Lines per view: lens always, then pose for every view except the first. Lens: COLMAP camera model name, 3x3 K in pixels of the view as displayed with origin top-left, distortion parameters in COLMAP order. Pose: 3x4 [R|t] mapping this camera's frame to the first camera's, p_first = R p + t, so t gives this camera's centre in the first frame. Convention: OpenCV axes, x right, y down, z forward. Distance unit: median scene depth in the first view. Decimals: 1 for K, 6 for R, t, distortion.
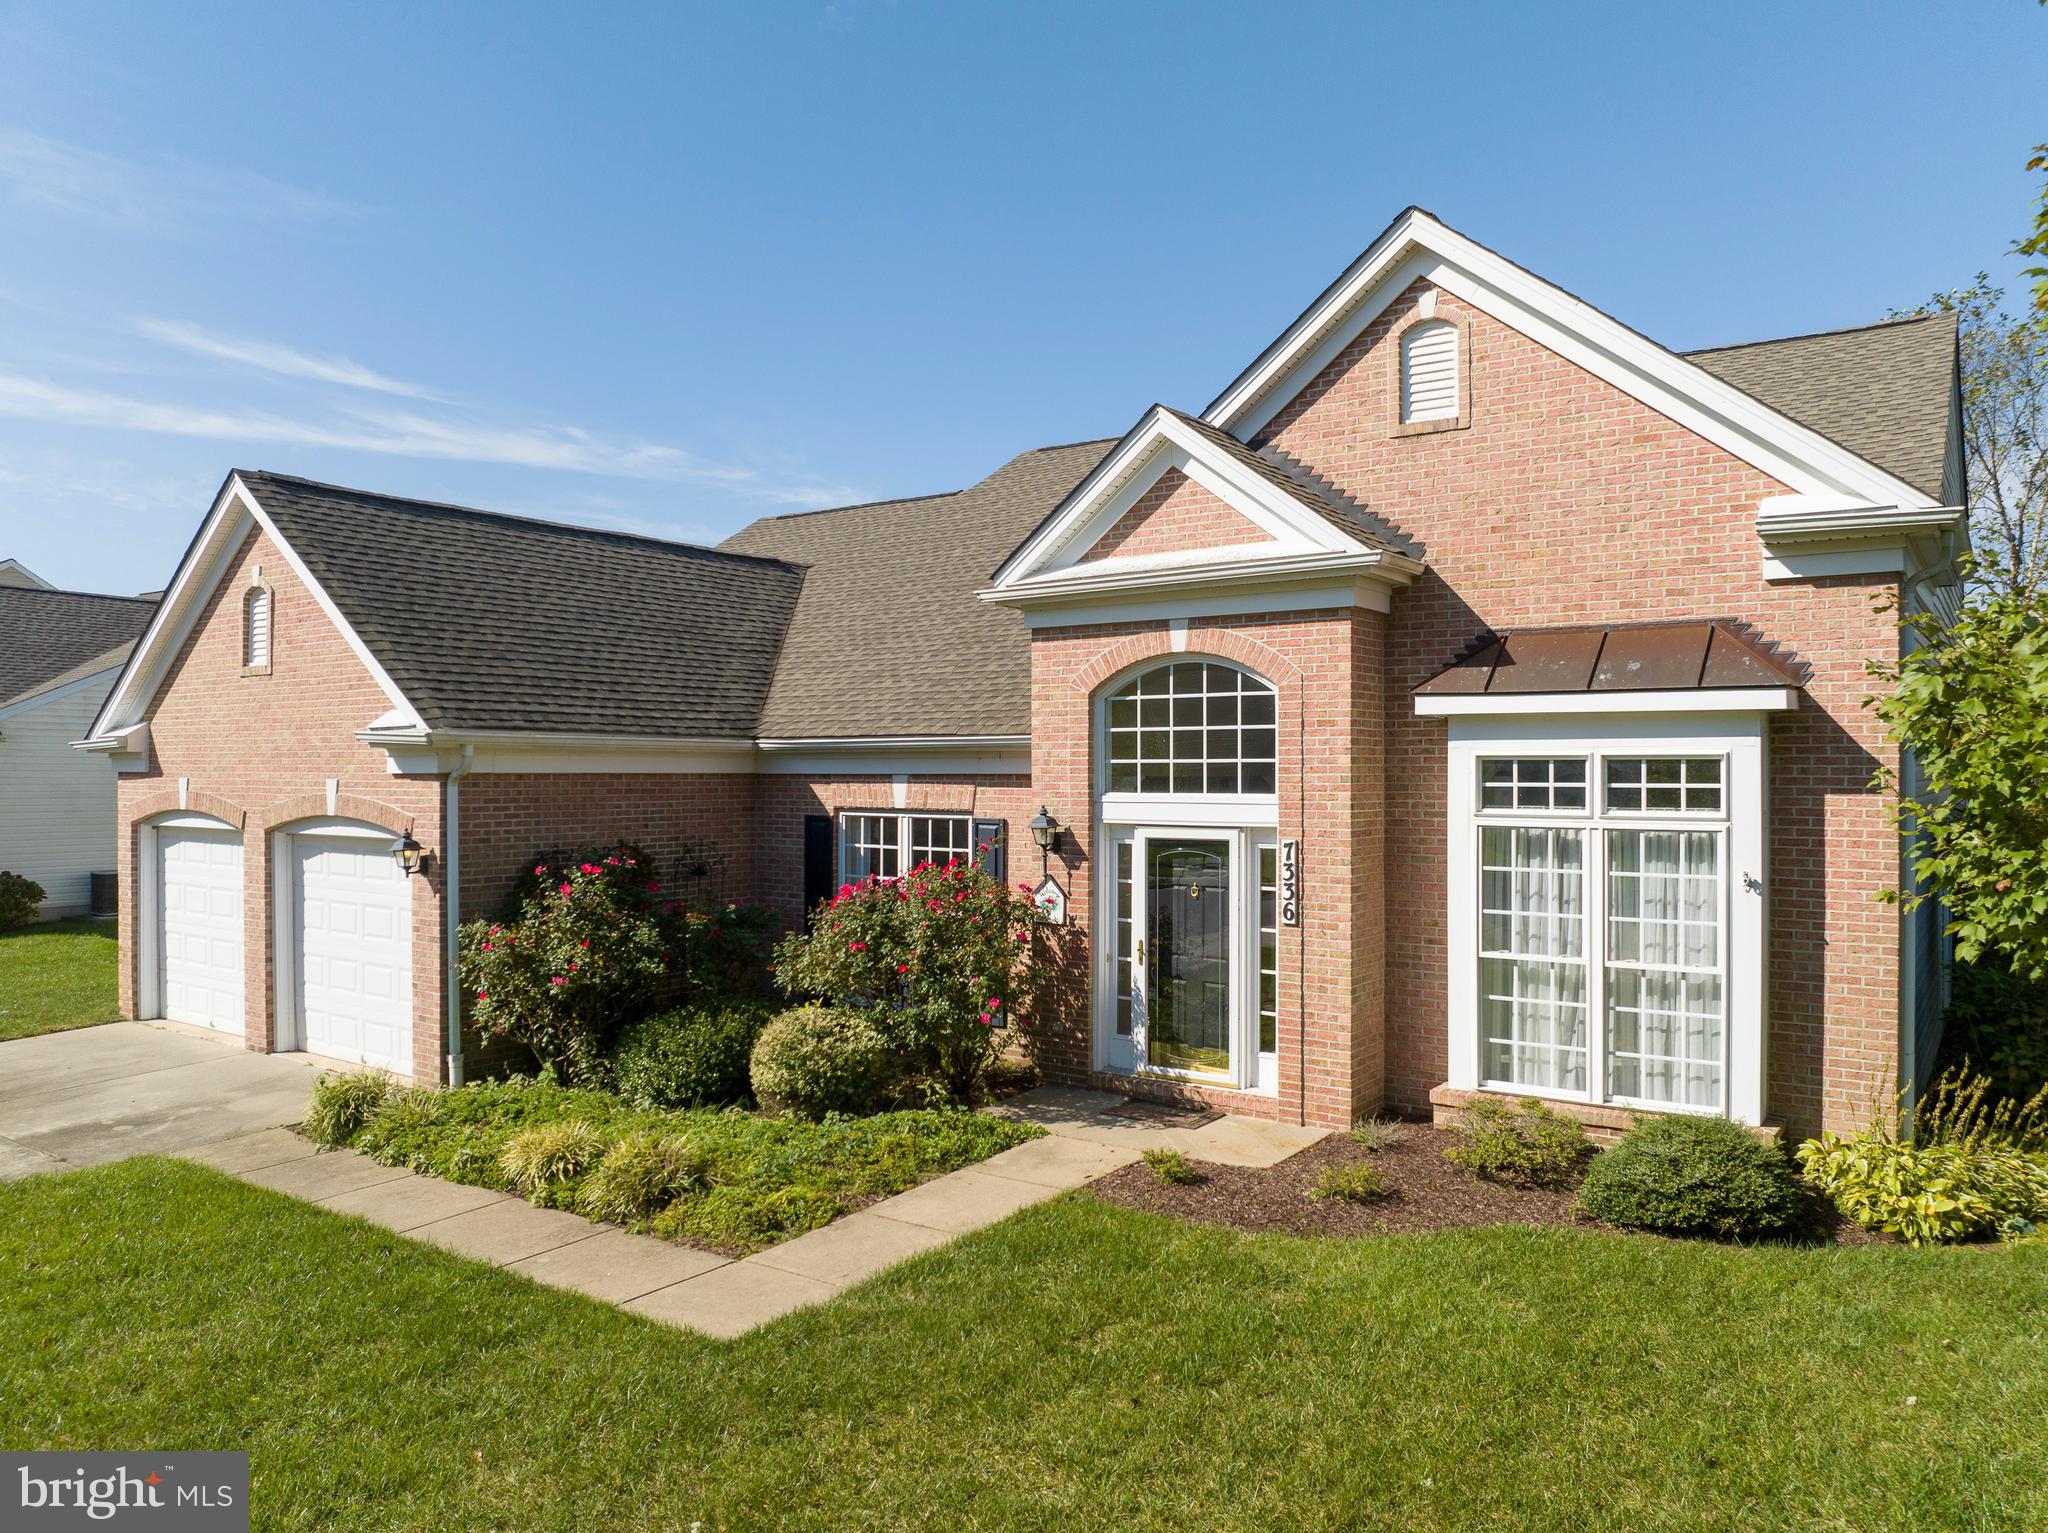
lens RADIAL K [[1439.5, 0, 1024.0], [0, 1439.5, 766.5], [0, 0, 1]] dist [-0.036464, 0.002971]
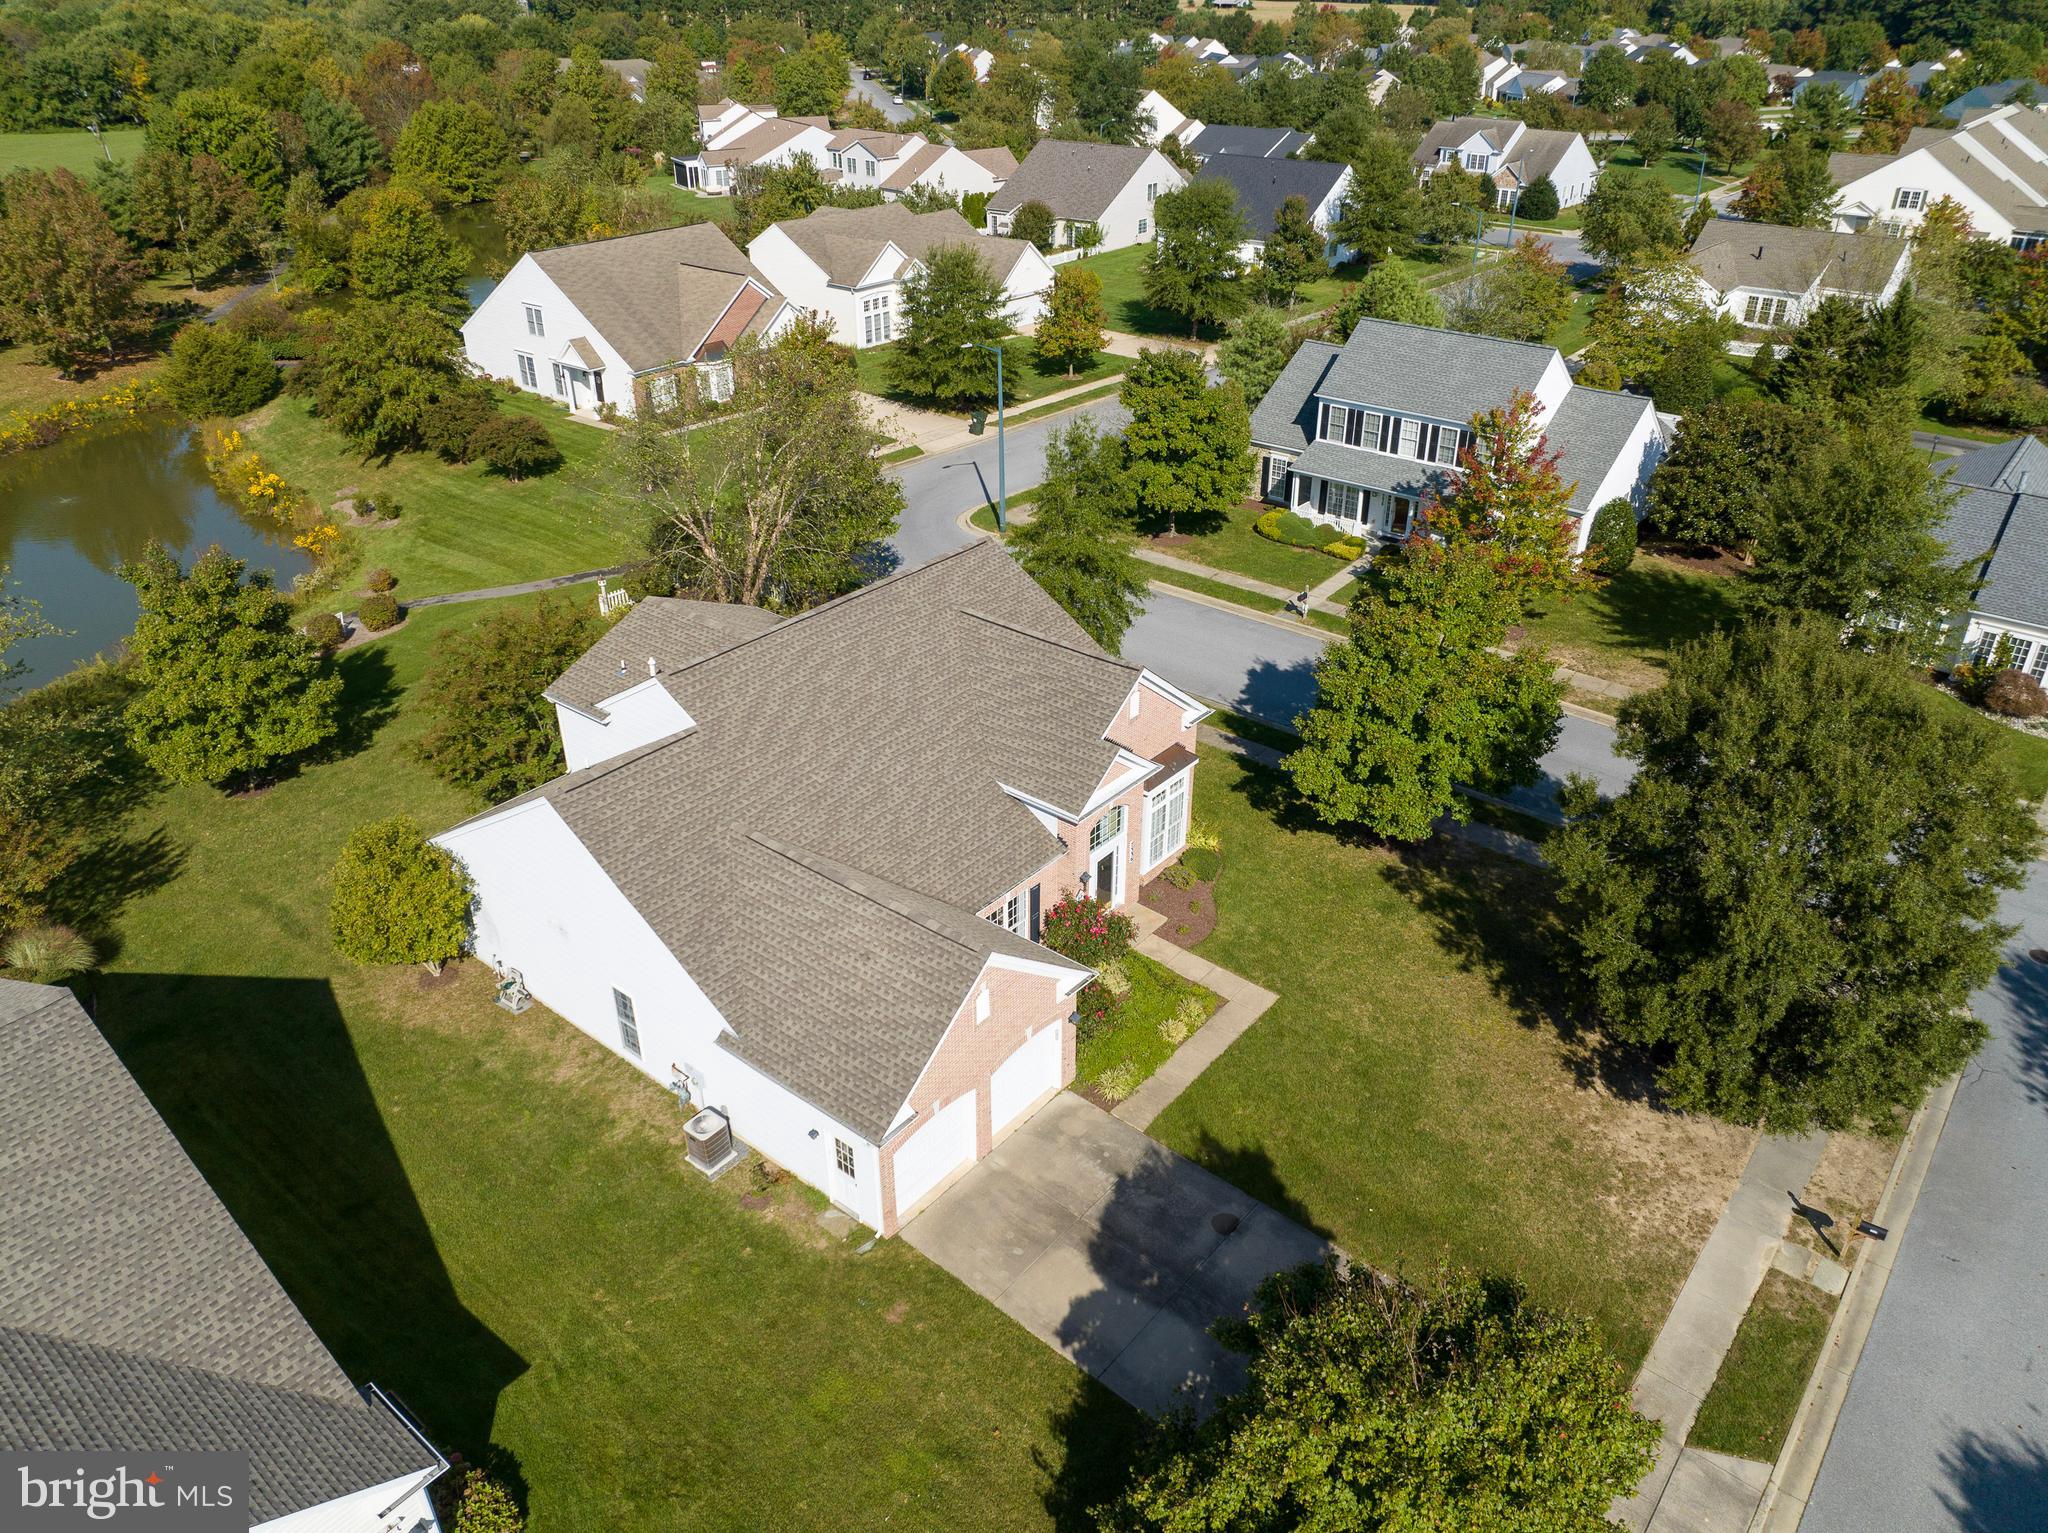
lens RADIAL K [[1439.5, 0, 1024.0], [0, 1439.5, 766.5], [0, 0, 1]] dist [-0.036464, 0.002971]
pose [[0.069240, -0.492880, 0.867338, -2.765781], [0.005159, 0.869590, 0.493747, -1.829106], [-0.997587, -0.029712, 0.062753, 1.029253]]
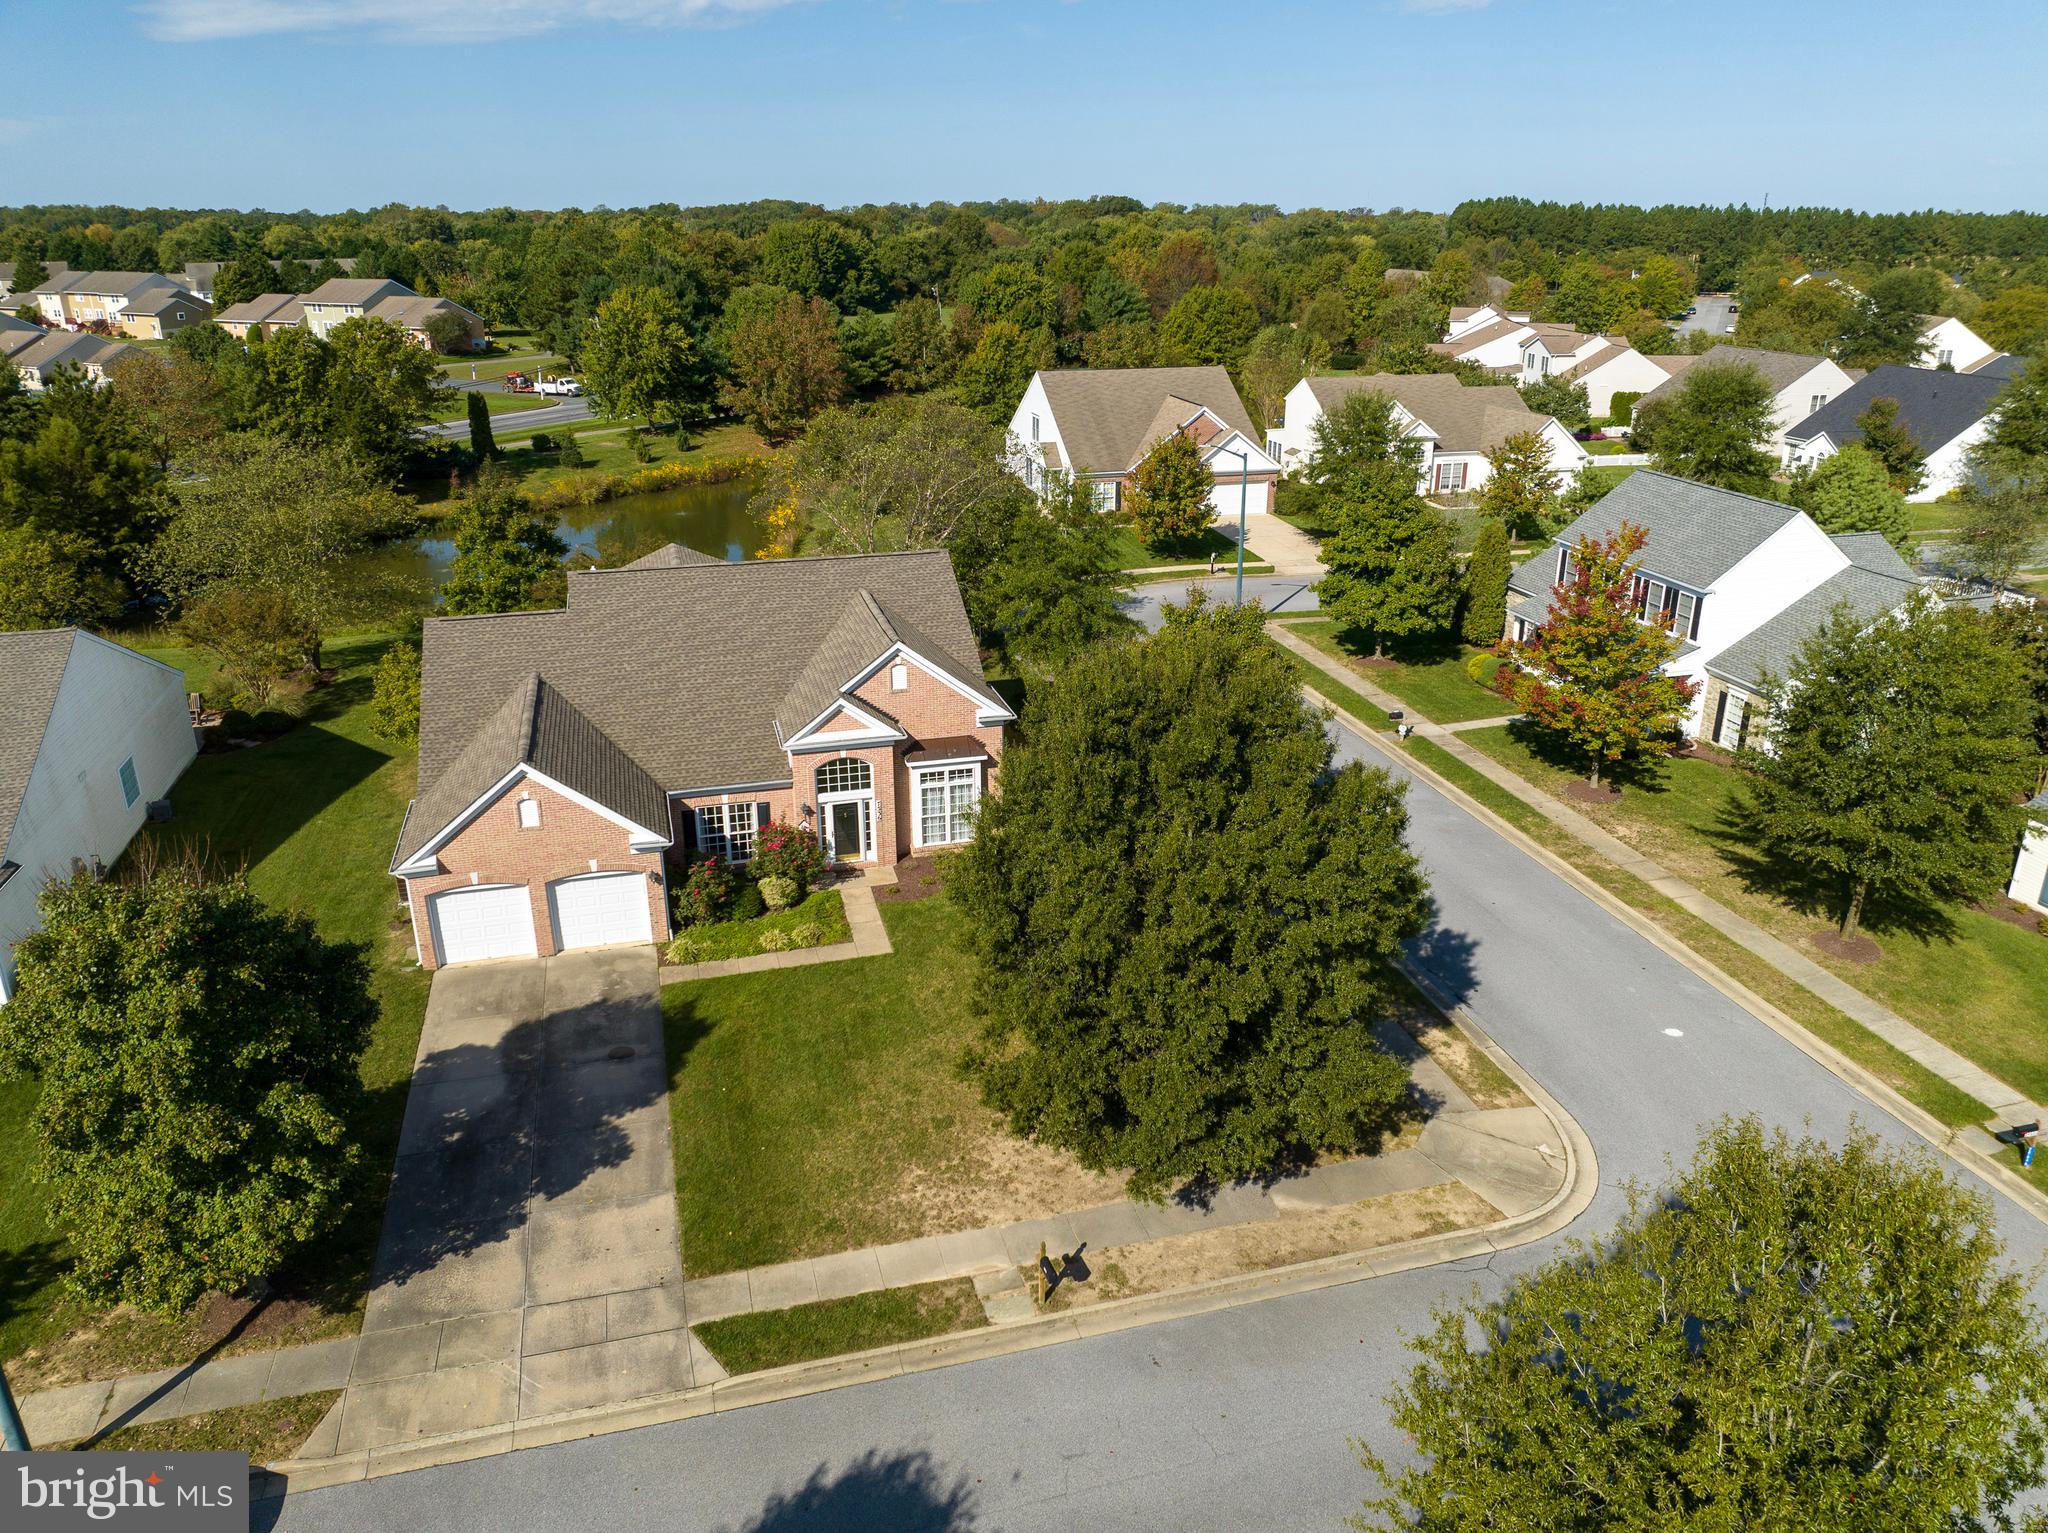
lens RADIAL K [[1439.5, 0, 1024.0], [0, 1439.5, 766.5], [0, 0, 1]] dist [-0.036464, 0.002971]
pose [[0.632465, -0.281396, 0.721668, -2.316060], [0.002670, 0.932465, 0.361251, -1.420234], [-0.774585, -0.226552, 0.590502, -1.565116]]
